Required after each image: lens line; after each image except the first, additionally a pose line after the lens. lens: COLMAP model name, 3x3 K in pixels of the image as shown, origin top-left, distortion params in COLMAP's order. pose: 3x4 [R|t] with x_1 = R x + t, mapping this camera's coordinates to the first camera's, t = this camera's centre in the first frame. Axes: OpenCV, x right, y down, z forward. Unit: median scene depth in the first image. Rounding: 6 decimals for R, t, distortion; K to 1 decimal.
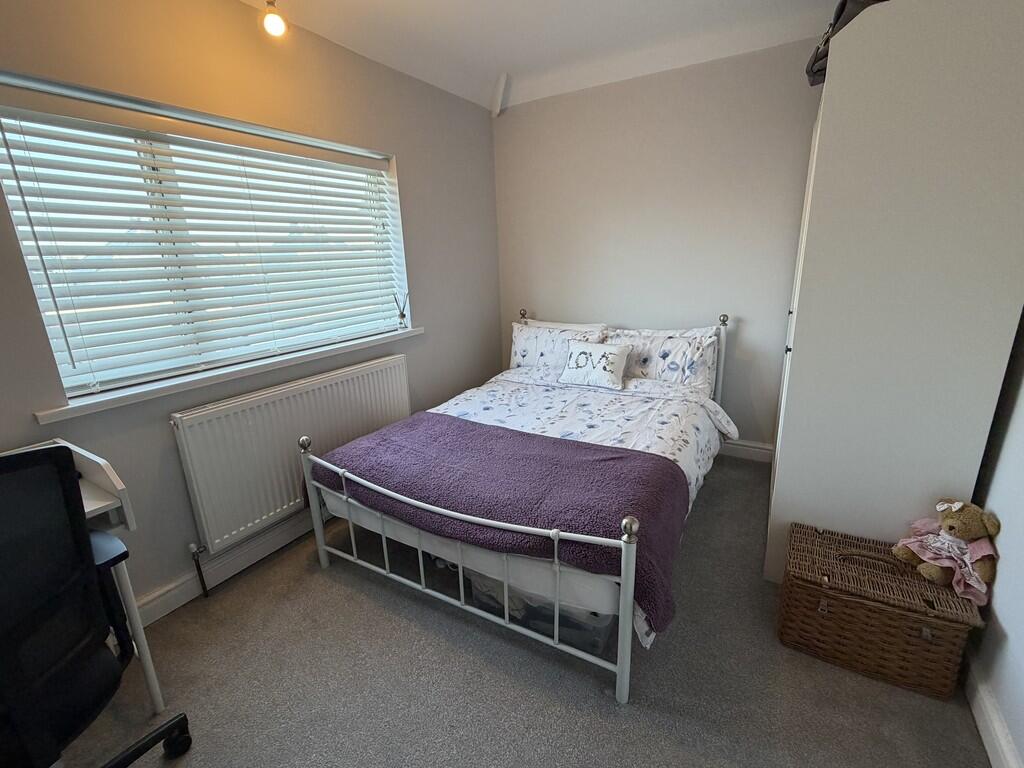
lens RADIAL K [[456.9, 0, 511.5], [0, 456.9, 384.0], [0, 0, 1]] dist [-0.004321, -0.000506]
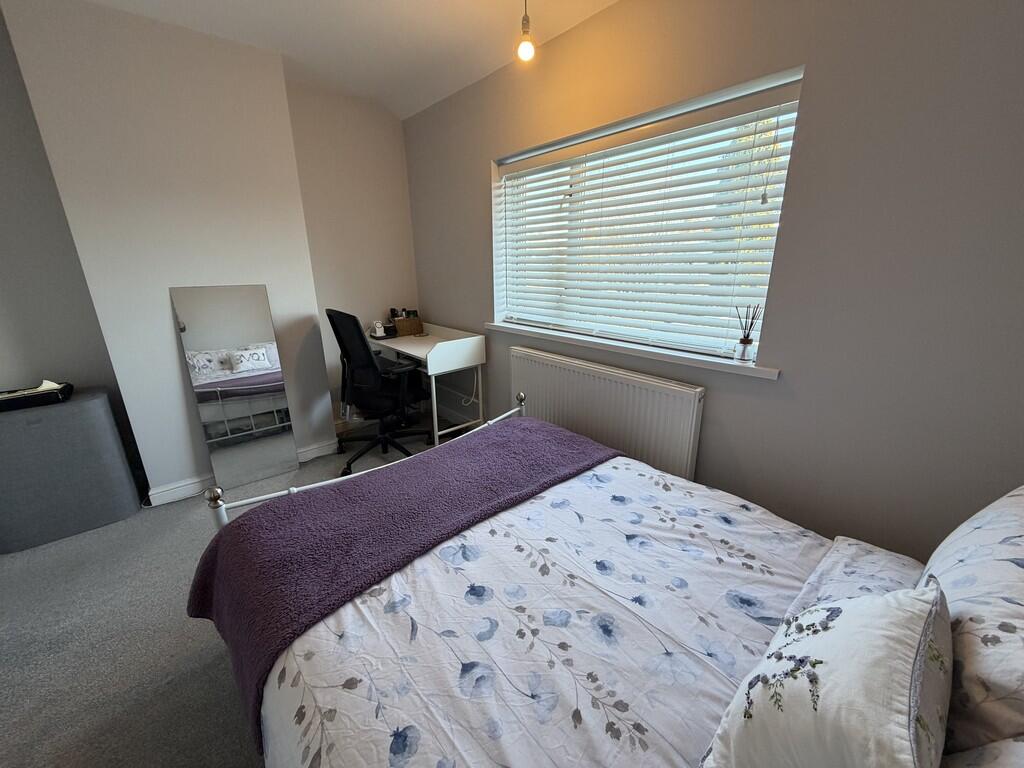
lens RADIAL K [[407.9, 0, 511.3], [0, 407.9, 382.9], [0, 0, 1]] dist [-0.001297, 0.000029]
pose [[-0.313959, 0.311745, -0.896797, 0.449945], [-0.233803, 0.890084, 0.391264, -0.275790], [0.920199, 0.332515, -0.206563, 0.940560]]
